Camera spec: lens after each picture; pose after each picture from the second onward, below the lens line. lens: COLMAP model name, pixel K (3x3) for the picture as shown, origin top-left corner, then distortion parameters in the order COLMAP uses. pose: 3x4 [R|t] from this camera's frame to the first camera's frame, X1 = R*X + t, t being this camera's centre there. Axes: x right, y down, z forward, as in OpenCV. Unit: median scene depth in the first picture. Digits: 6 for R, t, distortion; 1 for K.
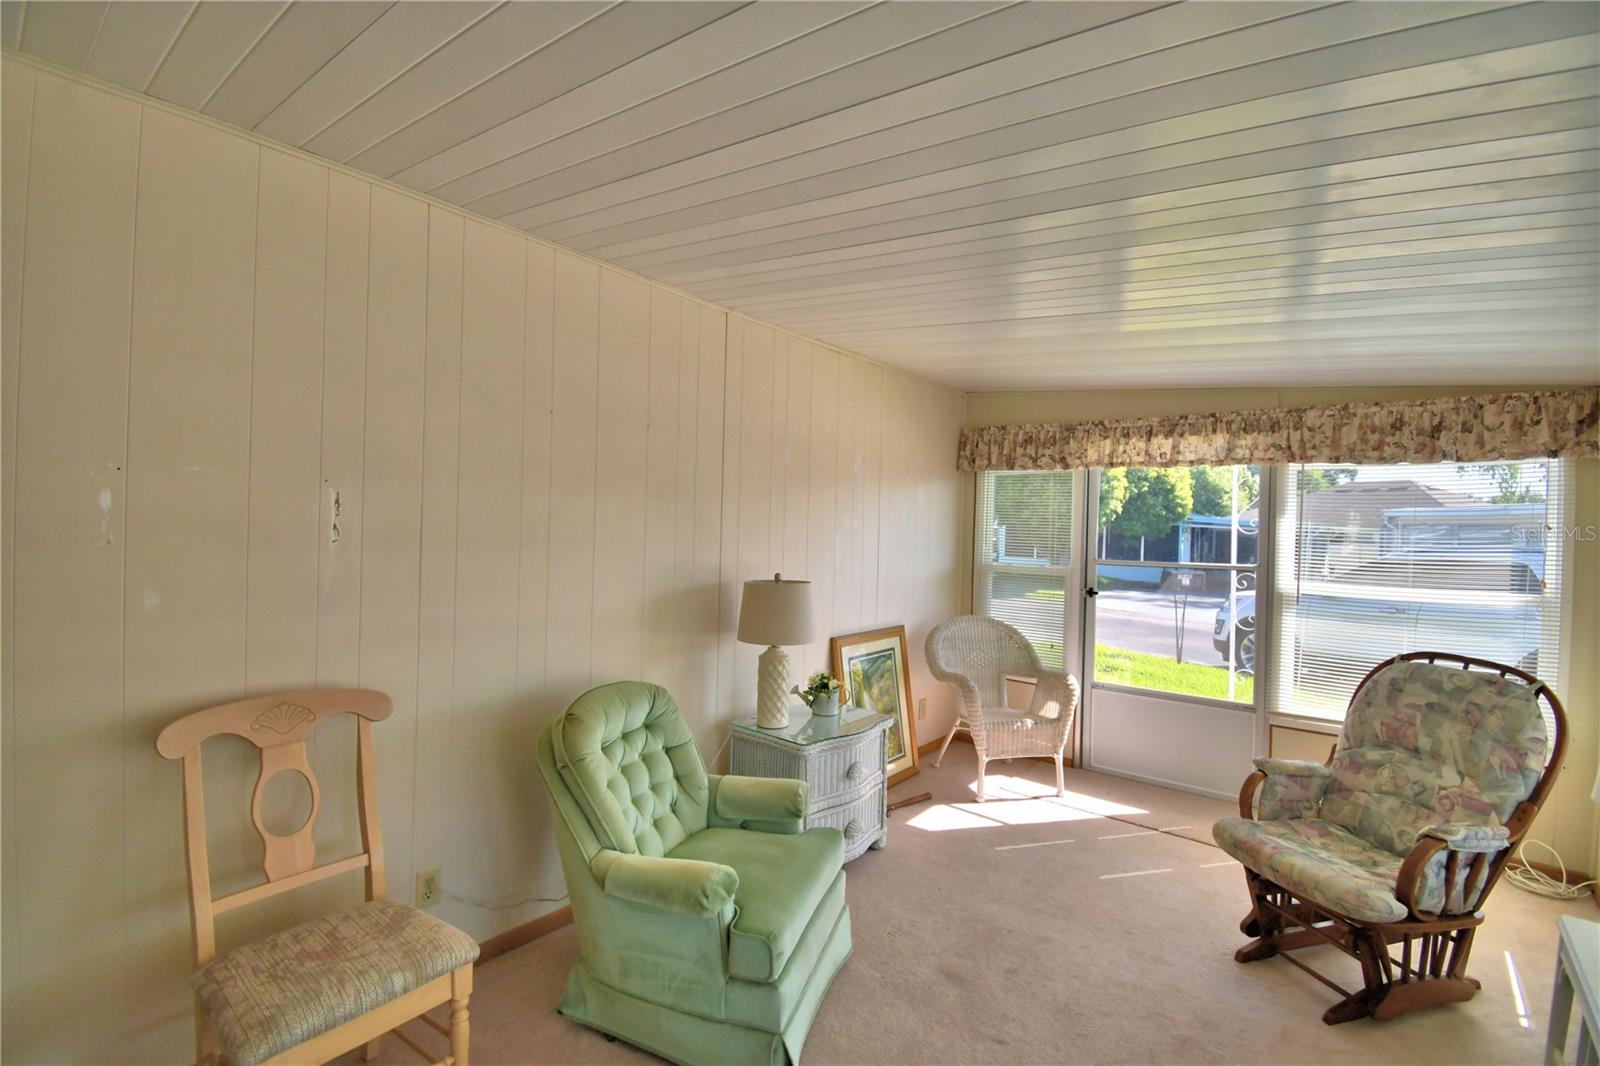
lens RADIAL K [[695.4, 0, 787.9], [0, 695.4, 538.7], [0, 0, 1]] dist [0.018693, -0.027703]
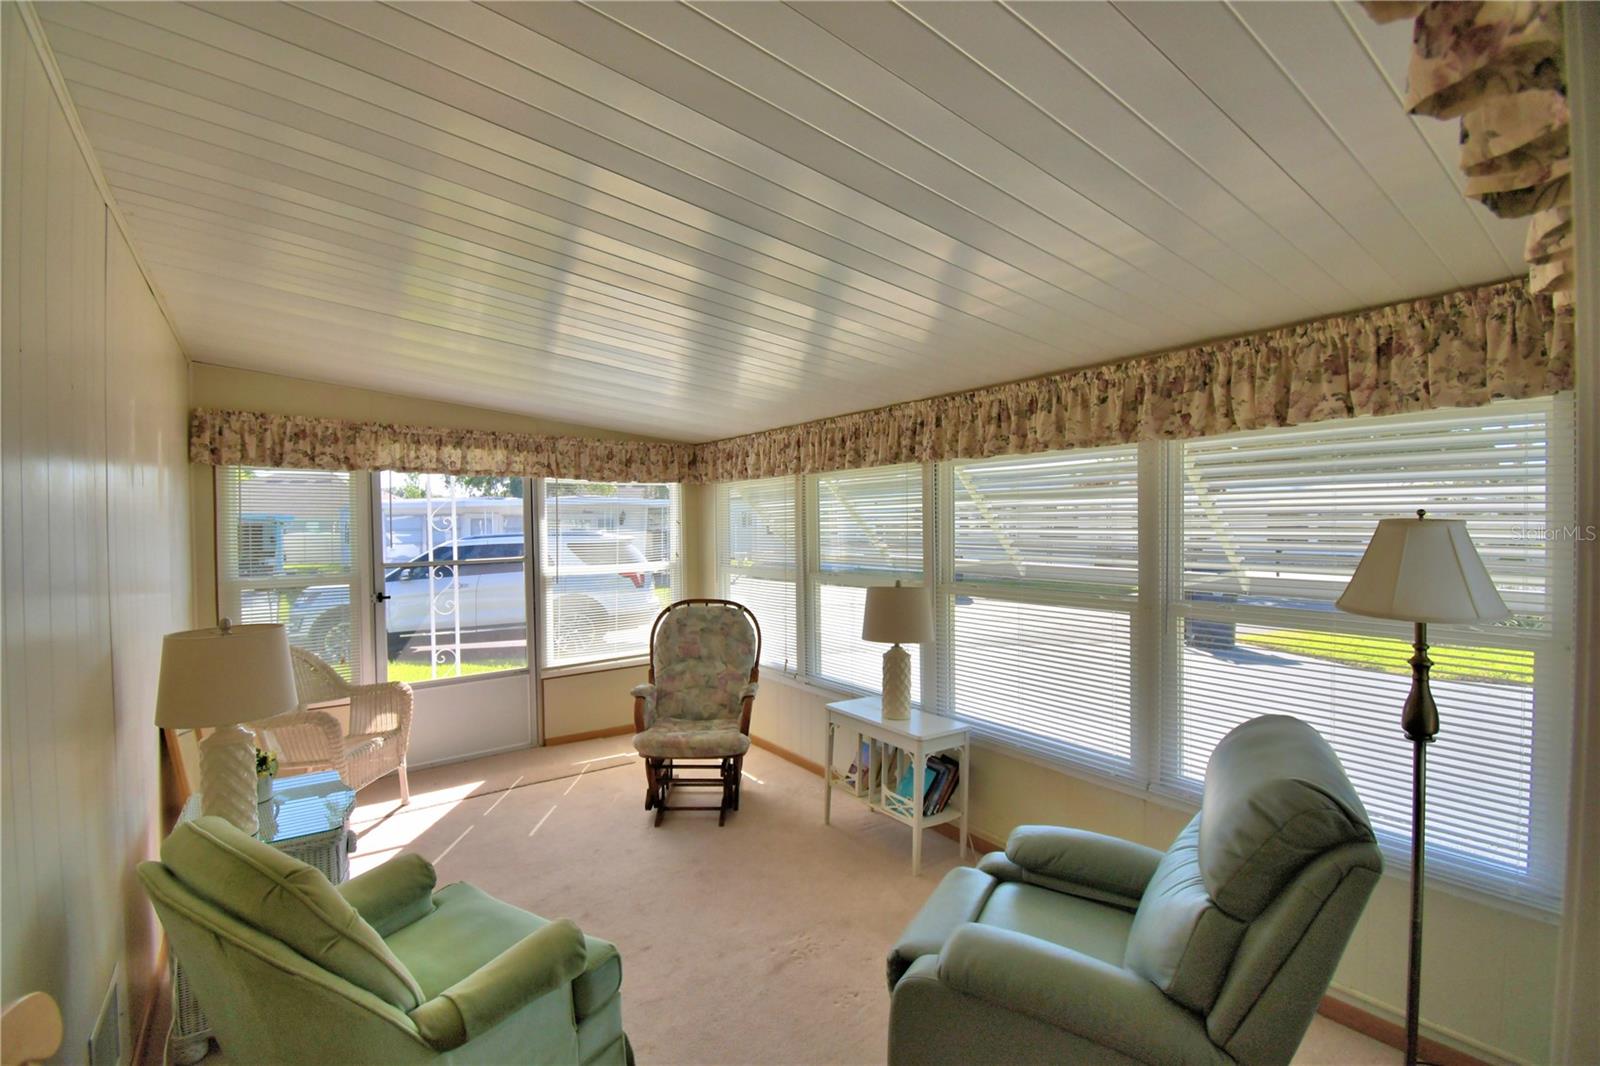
lens RADIAL K [[707.5, 0, 790.9], [0, 707.5, 532.9], [0, 0, 1]] dist [0.026919, -0.029932]
pose [[0.237736, -0.042108, 0.970417, -0.470619], [0.031305, 0.998873, 0.035673, -0.036751], [-0.970825, 0.021898, 0.238787, 0.232929]]
